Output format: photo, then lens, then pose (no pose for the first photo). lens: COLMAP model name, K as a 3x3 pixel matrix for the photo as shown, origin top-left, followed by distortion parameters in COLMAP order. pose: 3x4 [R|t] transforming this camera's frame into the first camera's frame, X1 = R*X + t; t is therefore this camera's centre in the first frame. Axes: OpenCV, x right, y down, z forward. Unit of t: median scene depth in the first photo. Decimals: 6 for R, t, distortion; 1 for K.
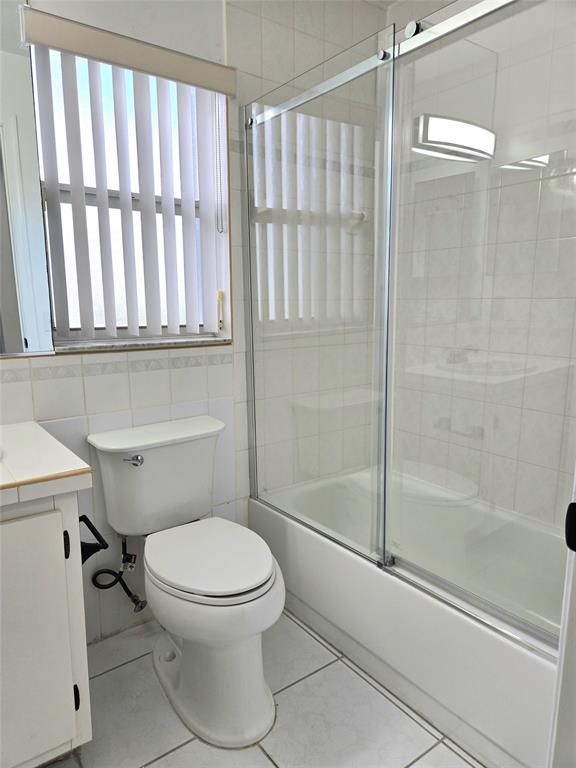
lens RADIAL K [[514.6, 0, 285.1], [0, 514.6, 388.1], [0, 0, 1]] dist [0.081514, -0.074817]
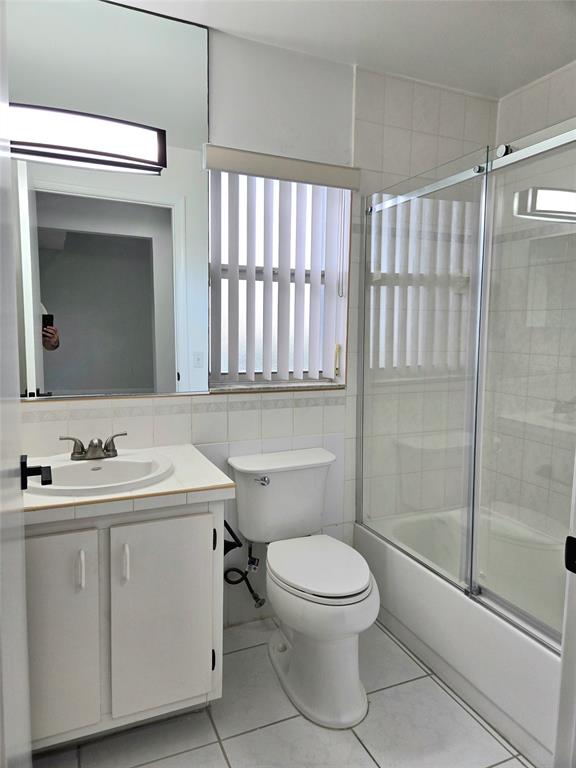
lens RADIAL K [[514.6, 0, 285.1], [0, 514.6, 388.1], [0, 0, 1]] dist [0.081514, -0.074817]
pose [[0.973345, 0.042459, -0.225383, 0.031028], [-0.054347, 0.997425, -0.046802, -0.026001], [0.222816, 0.057803, 0.973145, -0.196633]]
